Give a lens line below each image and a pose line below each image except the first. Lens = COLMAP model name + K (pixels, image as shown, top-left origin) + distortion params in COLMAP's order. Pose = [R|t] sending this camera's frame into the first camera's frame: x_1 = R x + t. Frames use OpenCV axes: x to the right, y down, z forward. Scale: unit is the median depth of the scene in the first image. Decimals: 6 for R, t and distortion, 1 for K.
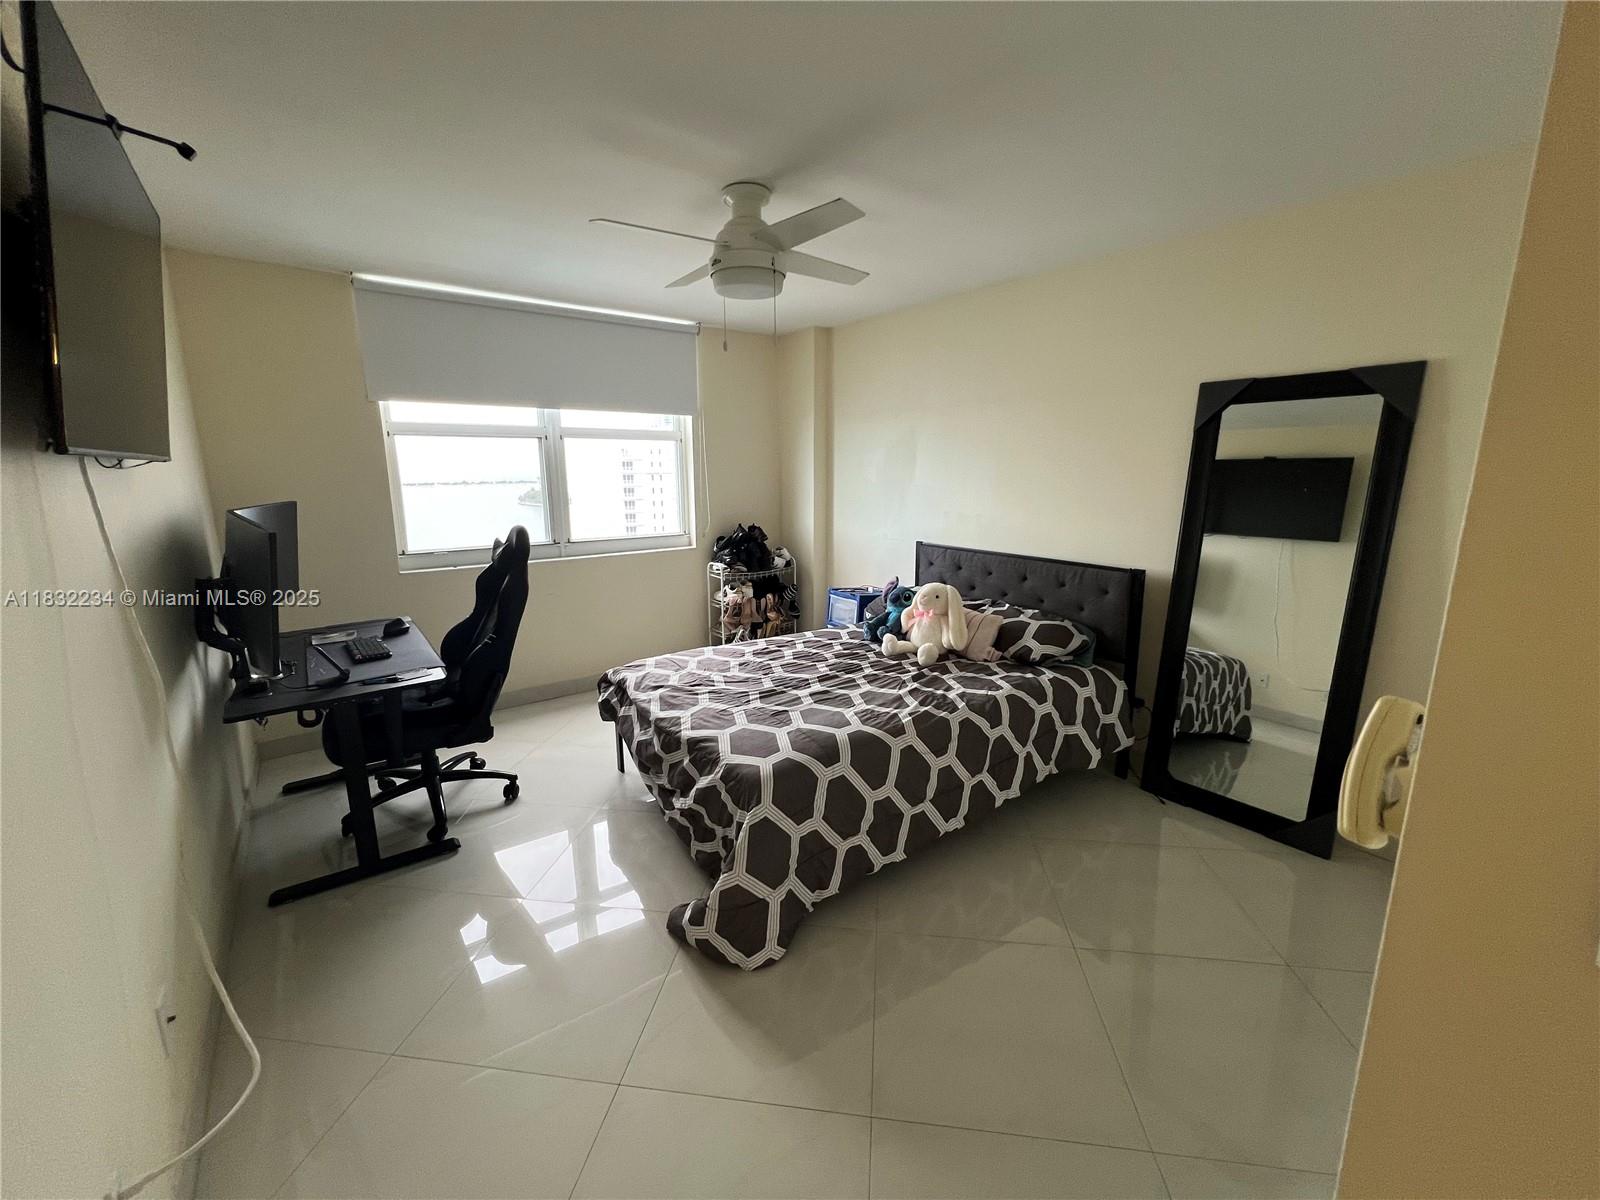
lens RADIAL K [[642.6, 0, 800.3], [0, 642.6, 596.1], [0, 0, 1]] dist [-0.002033, 0.000485]
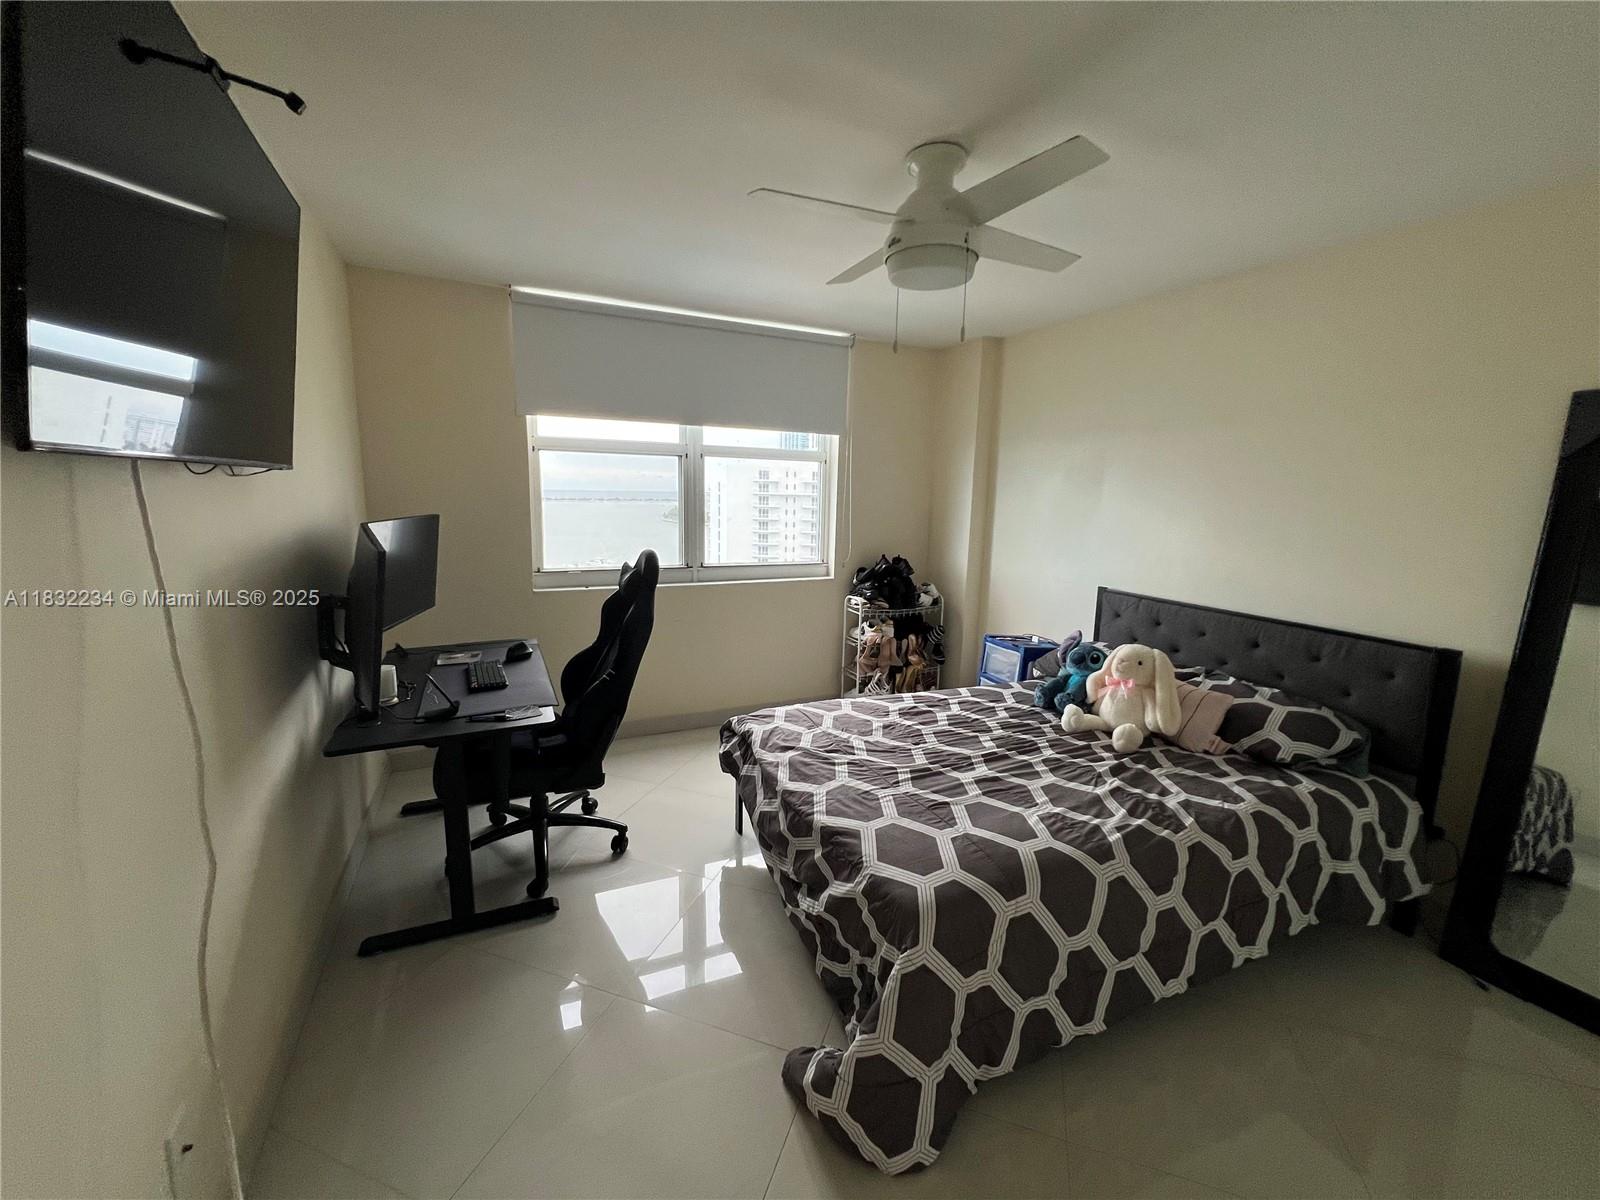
lens RADIAL K [[642.6, 0, 799.6], [0, 642.6, 596.9], [0, 0, 1]] dist [-0.005192, 0.001339]
pose [[0.979226, 0.059116, -0.193963, -0.050811], [-0.066026, 0.997386, -0.029349, -0.031043], [0.191721, 0.041546, 0.980570, 0.156257]]
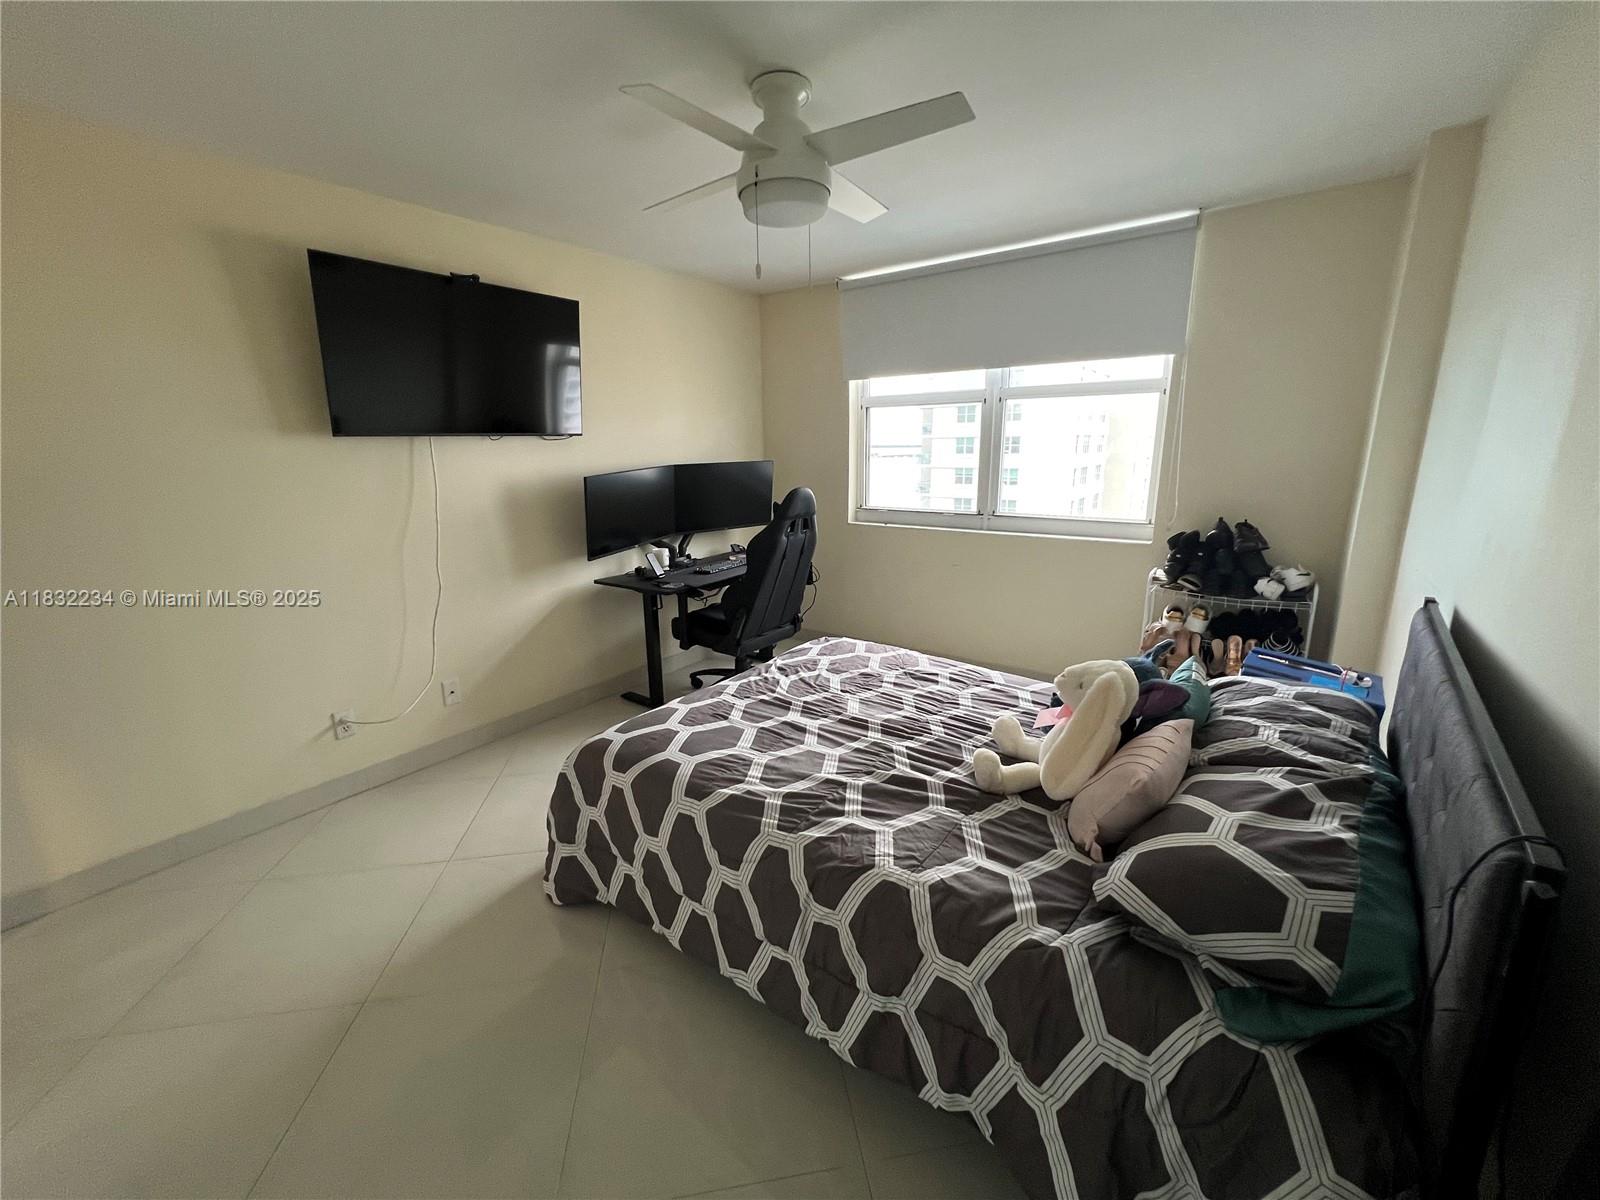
lens RADIAL K [[642.6, 0, 799.6], [0, 642.6, 596.9], [0, 0, 1]] dist [-0.005192, 0.001339]
pose [[0.284223, 0.223370, -0.932375, 0.645683], [-0.172663, 0.968507, 0.179392, -0.126374], [0.943083, 0.109999, 0.313840, 0.668019]]
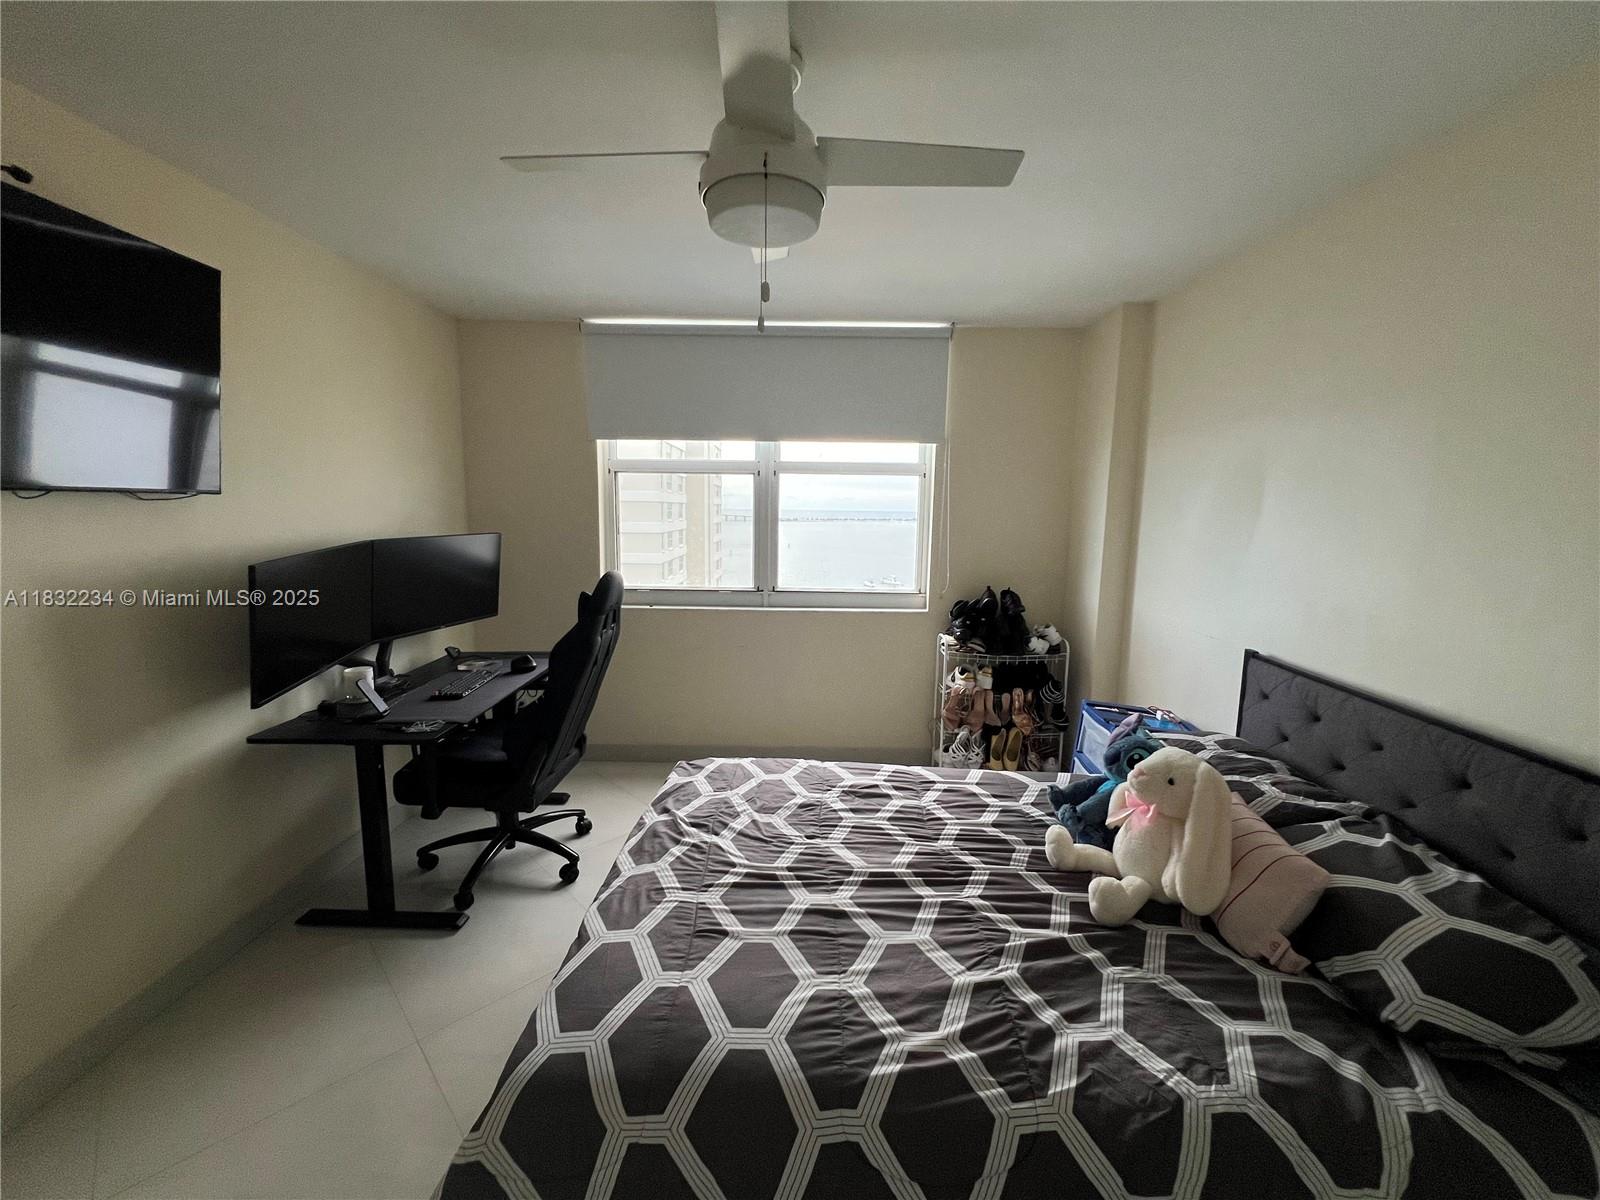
lens RADIAL K [[642.6, 0, 799.6], [0, 642.6, 596.9], [0, 0, 1]] dist [-0.005192, 0.001339]
pose [[0.793141, 0.100400, -0.600706, 0.285767], [-0.135607, 0.990671, -0.013470, -0.099174], [0.593750, 0.092144, 0.799357, 0.461584]]
